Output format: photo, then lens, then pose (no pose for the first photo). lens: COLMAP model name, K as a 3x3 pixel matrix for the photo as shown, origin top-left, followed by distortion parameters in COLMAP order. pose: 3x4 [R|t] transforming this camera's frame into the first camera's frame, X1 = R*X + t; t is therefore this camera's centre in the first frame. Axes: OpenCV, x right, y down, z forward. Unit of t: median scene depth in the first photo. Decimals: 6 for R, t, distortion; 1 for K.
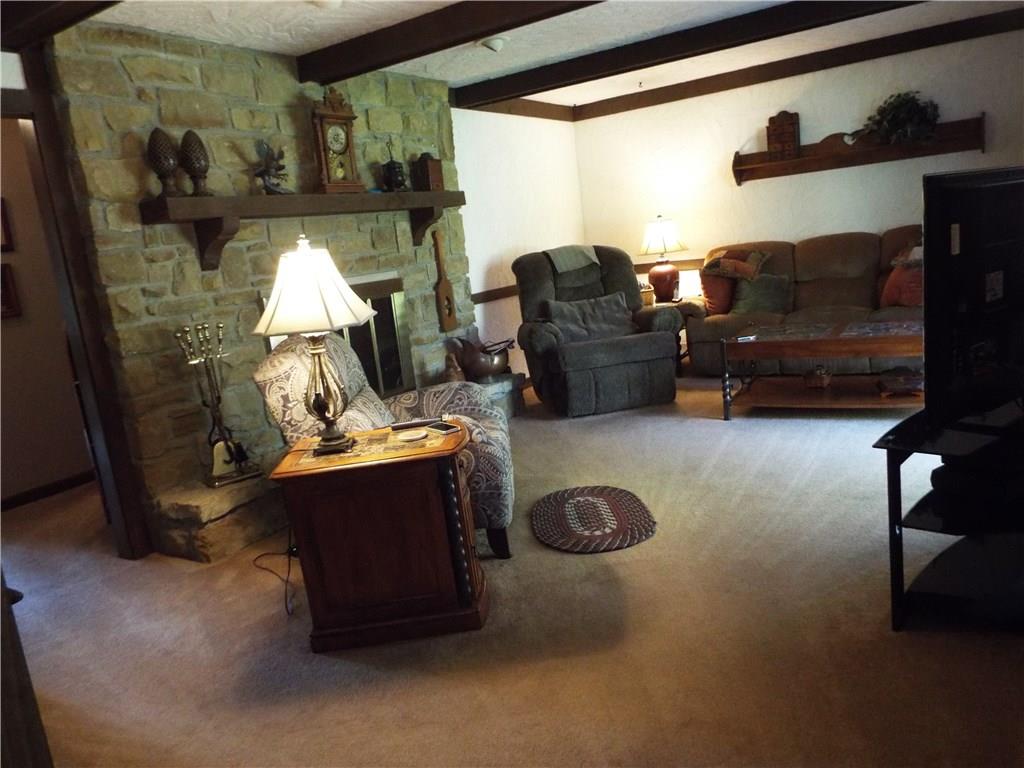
lens RADIAL K [[747.3, 0, 514.1], [0, 747.3, 389.3], [0, 0, 1]] dist [-0.007145, 0.003919]
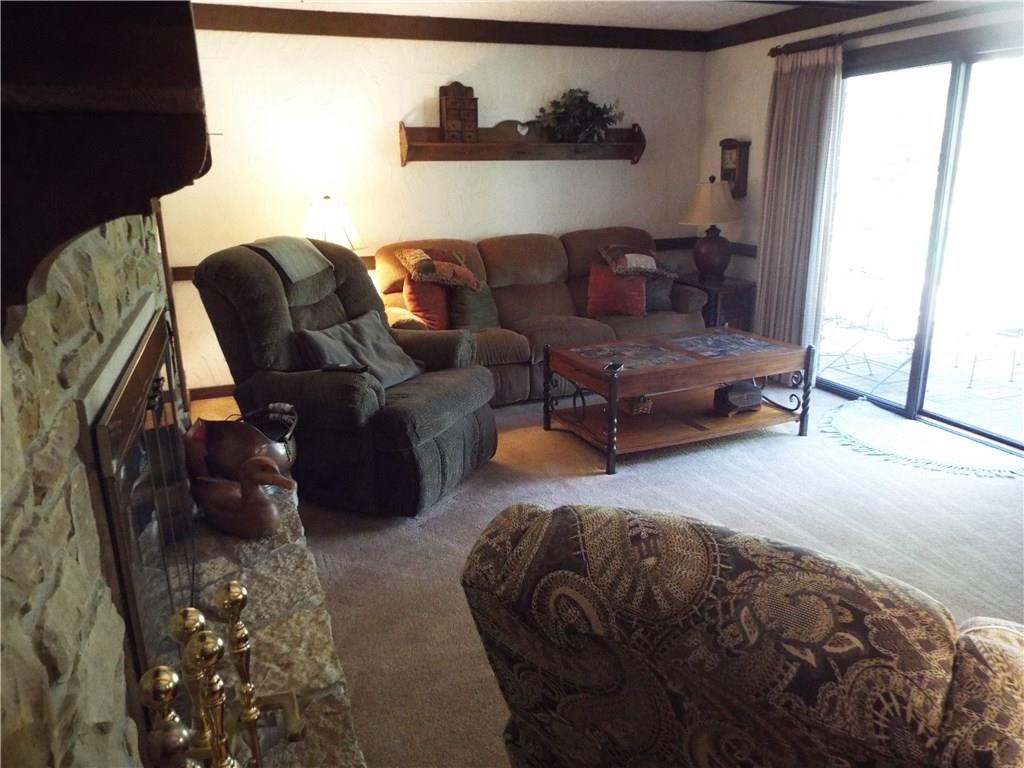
lens RADIAL K [[747.3, 0, 510.7], [0, 747.3, 382.1], [0, 0, 1]] dist [-0.007145, 0.003919]
pose [[0.576861, -0.119417, 0.808066, -0.322998], [0.108279, 0.991705, 0.069257, -0.096682], [-0.809634, 0.047545, 0.585006, 0.499007]]
